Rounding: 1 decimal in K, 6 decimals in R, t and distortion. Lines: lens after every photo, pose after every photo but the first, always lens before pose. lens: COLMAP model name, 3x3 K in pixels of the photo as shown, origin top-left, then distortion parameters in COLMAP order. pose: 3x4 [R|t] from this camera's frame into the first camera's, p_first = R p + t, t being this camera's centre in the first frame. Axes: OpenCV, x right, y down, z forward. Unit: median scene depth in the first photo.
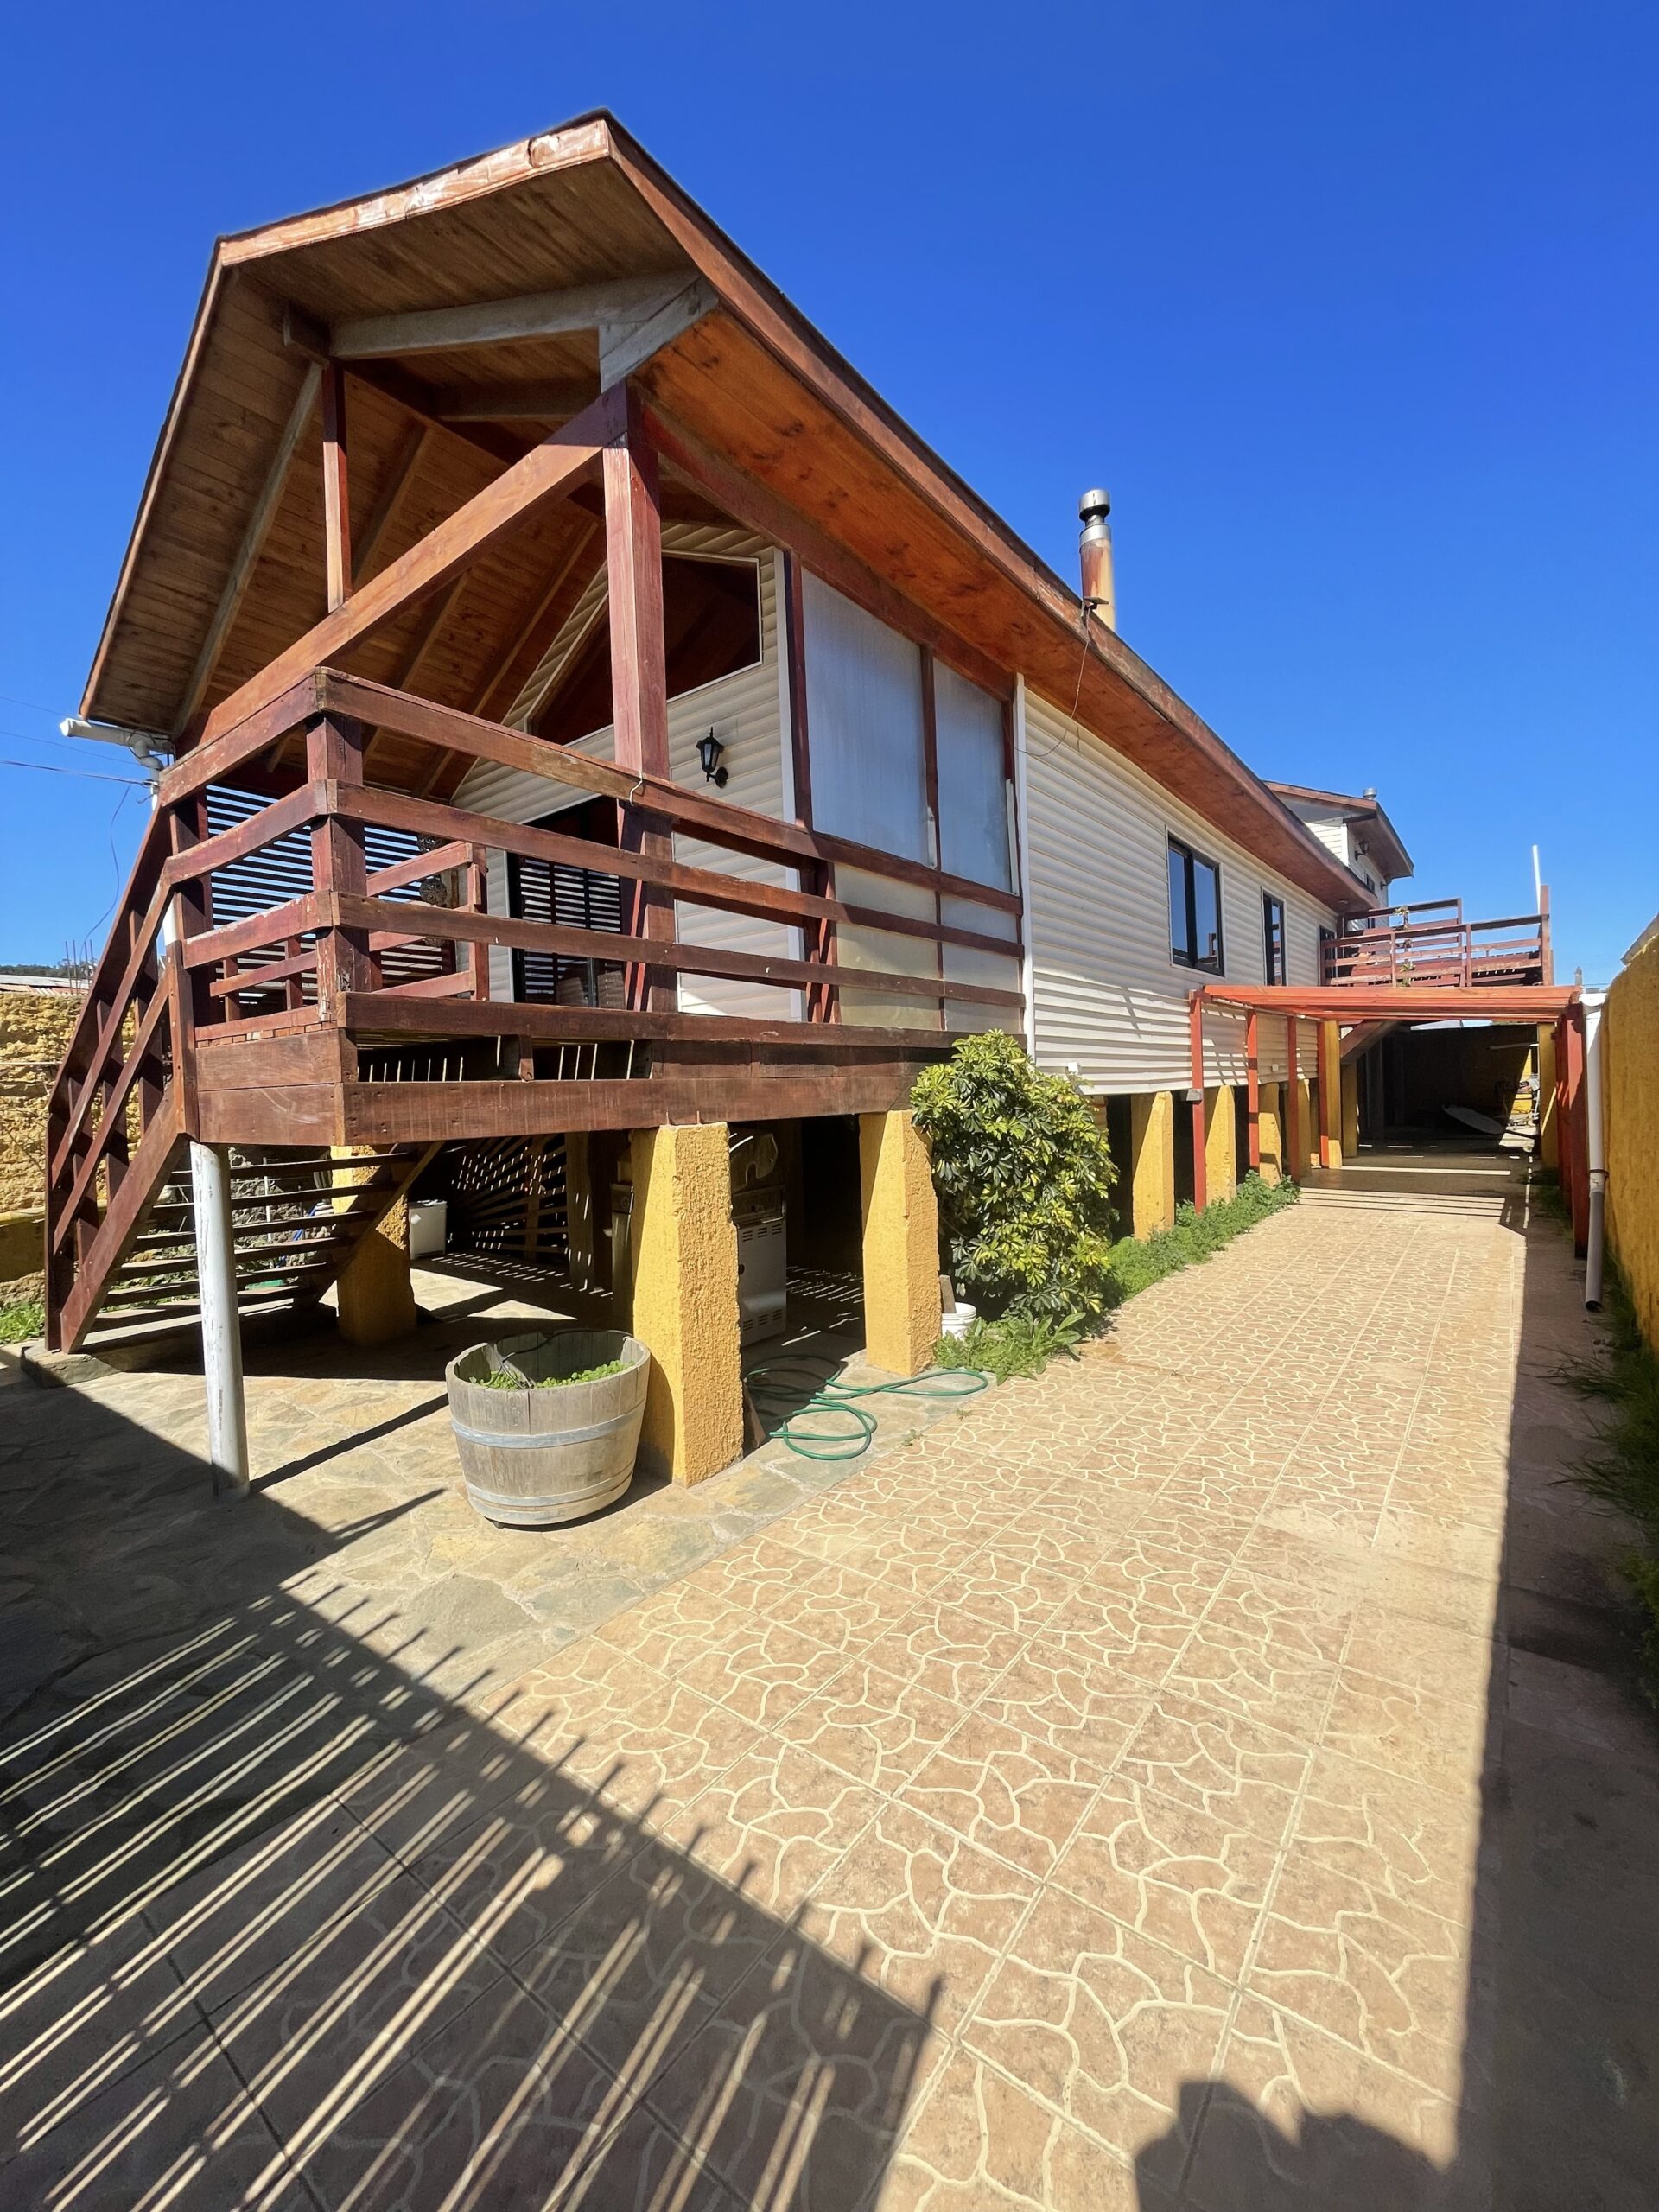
lens RADIAL K [[899.2, 0, 831.7], [0, 899.2, 1108.4], [0, 0, 1]] dist [0.000092, -0.000390]
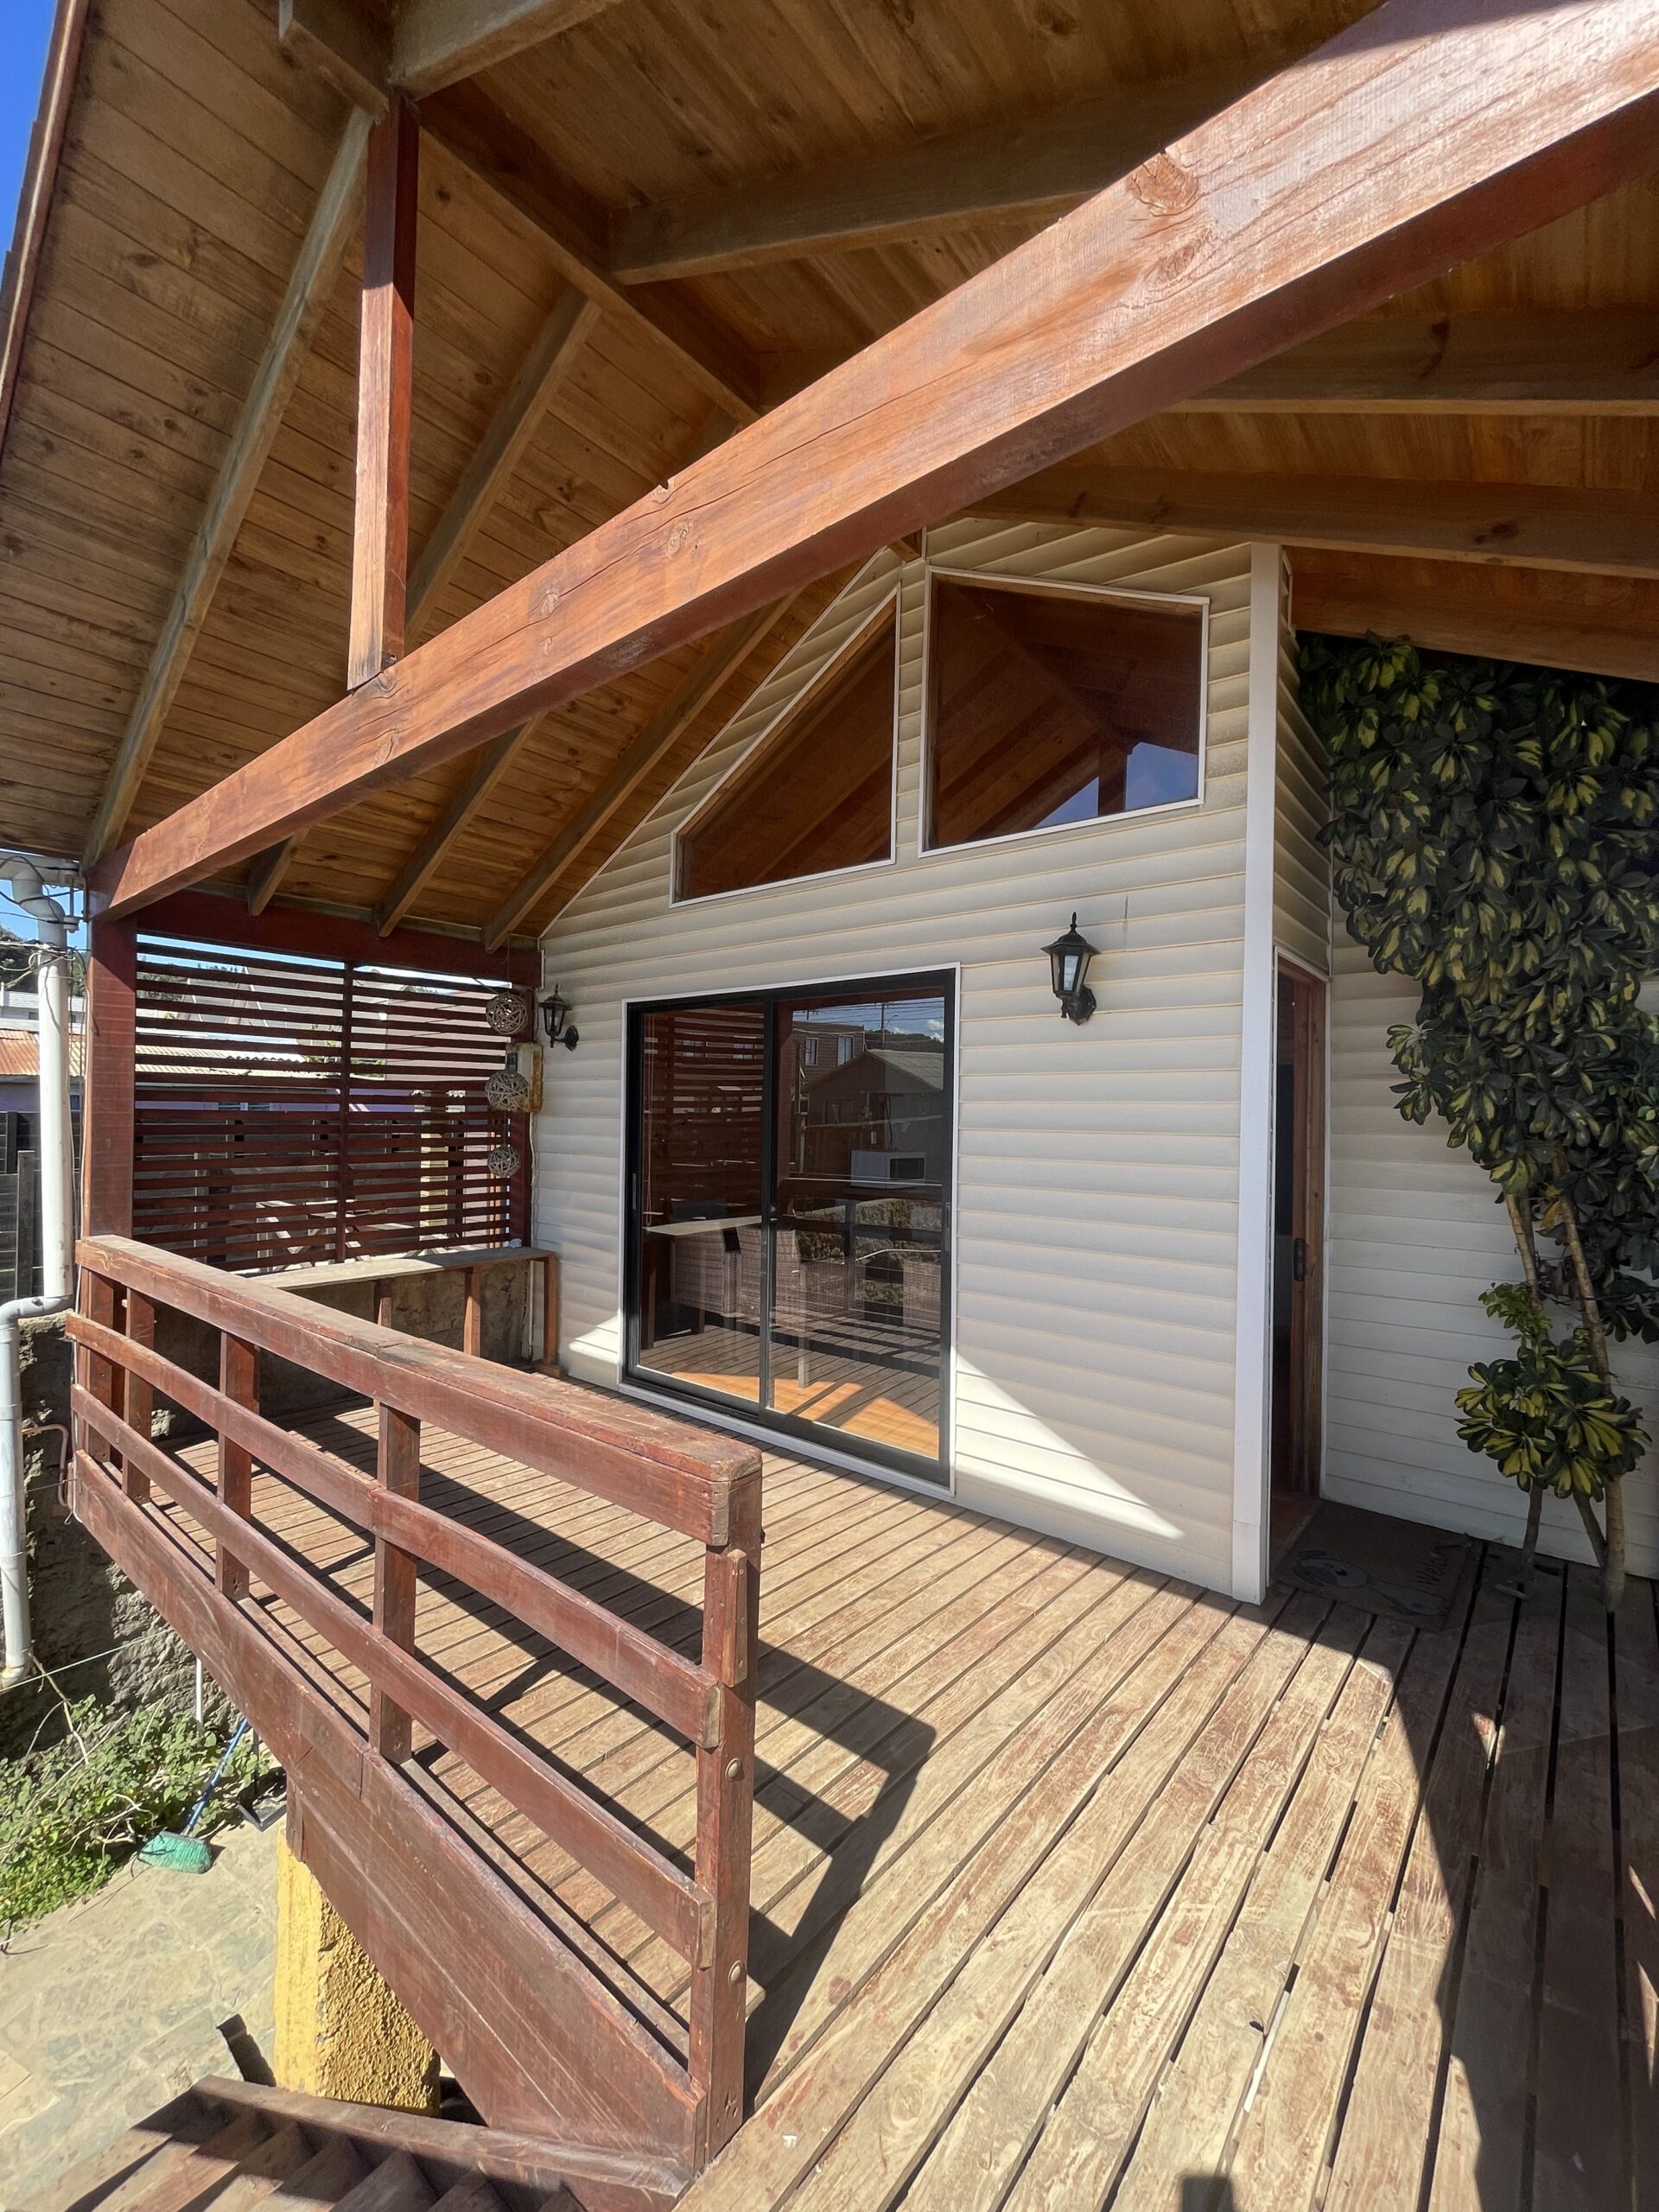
lens RADIAL K [[899.2, 0, 829.9], [0, 899.2, 1109.7], [0, 0, 1]] dist [0.000092, -0.000390]
pose [[0.998162, 0.053791, -0.027901, -0.273774], [-0.054435, 0.998256, -0.022863, -0.314286], [0.026623, 0.024339, 0.999349, 0.518652]]
